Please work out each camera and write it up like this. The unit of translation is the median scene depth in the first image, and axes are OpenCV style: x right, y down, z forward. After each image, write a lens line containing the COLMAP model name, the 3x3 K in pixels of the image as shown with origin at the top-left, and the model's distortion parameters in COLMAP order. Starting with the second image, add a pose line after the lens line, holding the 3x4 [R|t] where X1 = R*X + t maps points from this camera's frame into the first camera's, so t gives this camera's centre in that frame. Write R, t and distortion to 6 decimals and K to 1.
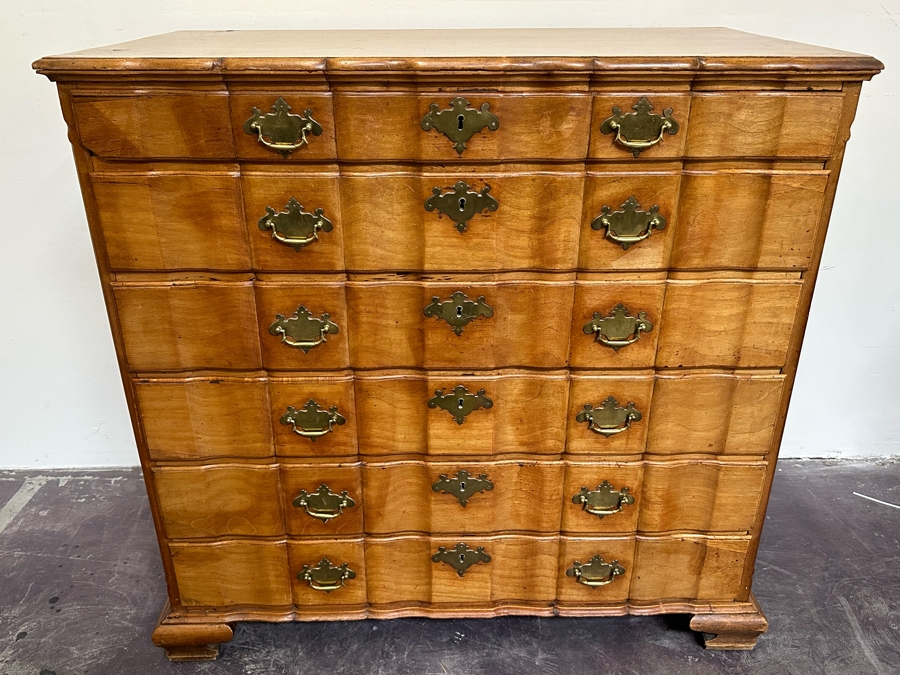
lens RADIAL K [[726.5, 0, 449.3], [0, 726.5, 338.4], [0, 0, 1]] dist [0.153581, -0.271372]
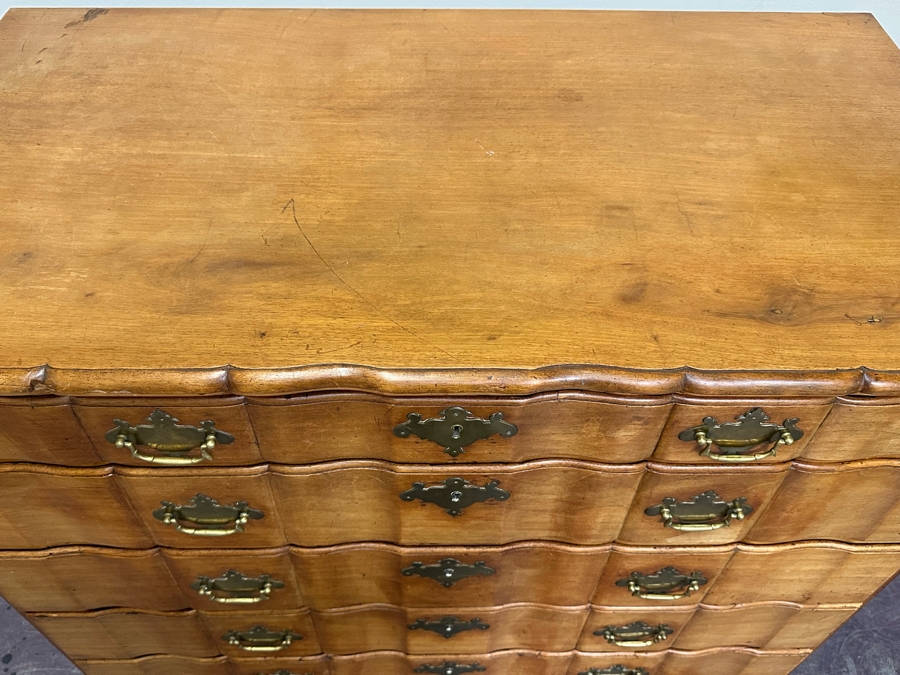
lens RADIAL K [[738.9, 0, 450.0], [0, 738.9, 337.5], [0, 0, 1]] dist [0.156192, -0.320938]
pose [[0.999737, 0.012855, 0.018970, -0.002739], [-0.019311, 0.918272, 0.395479, -0.552280], [-0.012336, -0.395741, 0.918279, 0.405905]]
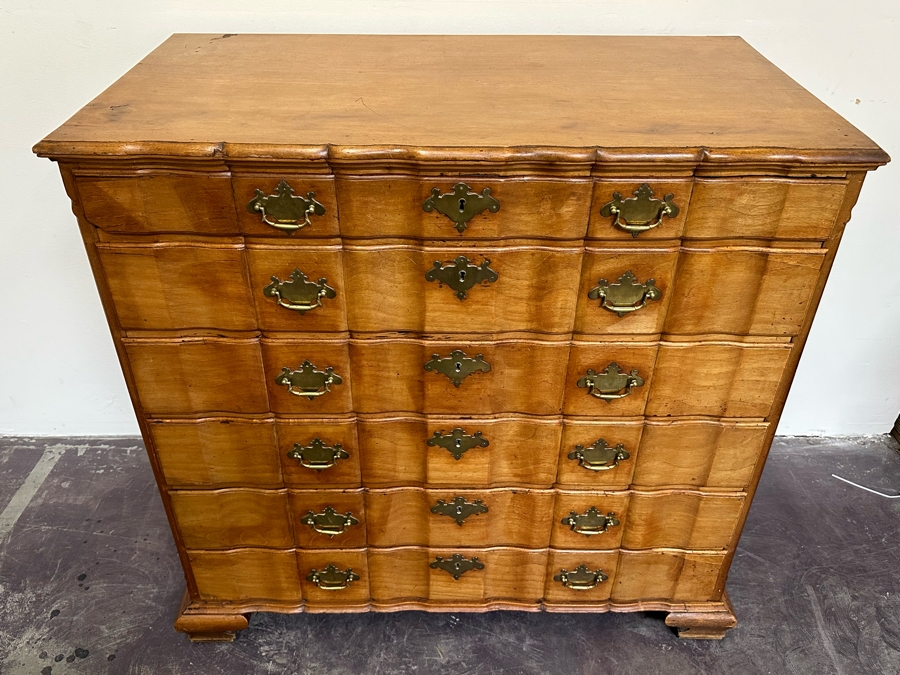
lens RADIAL K [[726.5, 0, 448.6], [0, 726.5, 336.8], [0, 0, 1]] dist [0.182198, -0.353835]
pose [[0.999868, 0.015724, -0.004108, 0.003760], [-0.014849, 0.986609, 0.162426, -0.249466], [0.006607, -0.162343, 0.986712, -0.019042]]
